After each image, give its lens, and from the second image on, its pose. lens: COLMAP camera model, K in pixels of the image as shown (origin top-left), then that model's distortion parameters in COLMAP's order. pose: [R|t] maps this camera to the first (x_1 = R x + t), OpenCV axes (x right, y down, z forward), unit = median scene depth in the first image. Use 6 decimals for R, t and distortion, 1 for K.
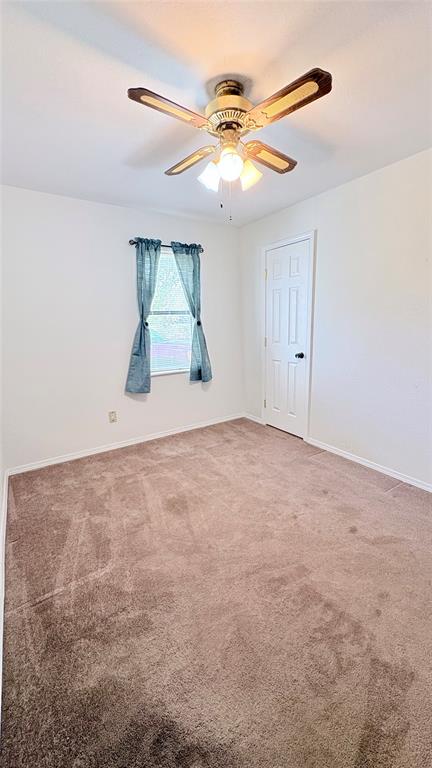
lens RADIAL K [[305.3, 0, 216.0], [0, 305.3, 384.0], [0, 0, 1]] dist [0.000382, 0.000035]
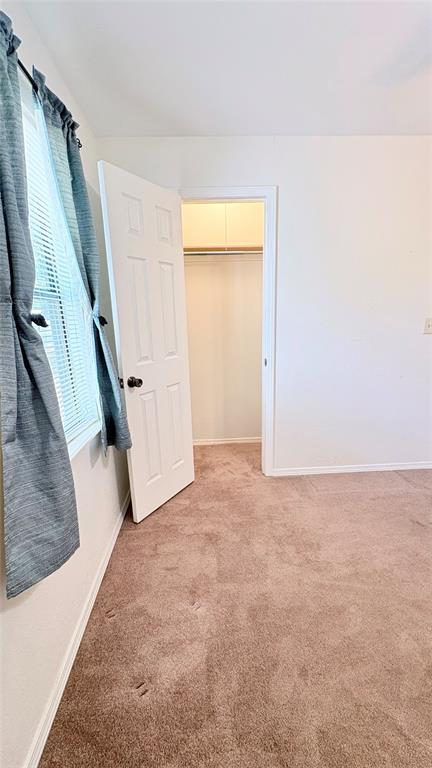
lens RADIAL K [[307.9, 0, 213.9], [0, 307.9, 376.8], [0, 0, 1]] dist [0.000915, -0.000134]
pose [[0.537944, -0.159131, 0.827825, -0.403062], [0.217868, 0.974902, 0.045827, -0.123712], [-0.814340, 0.155704, 0.559112, 0.736487]]
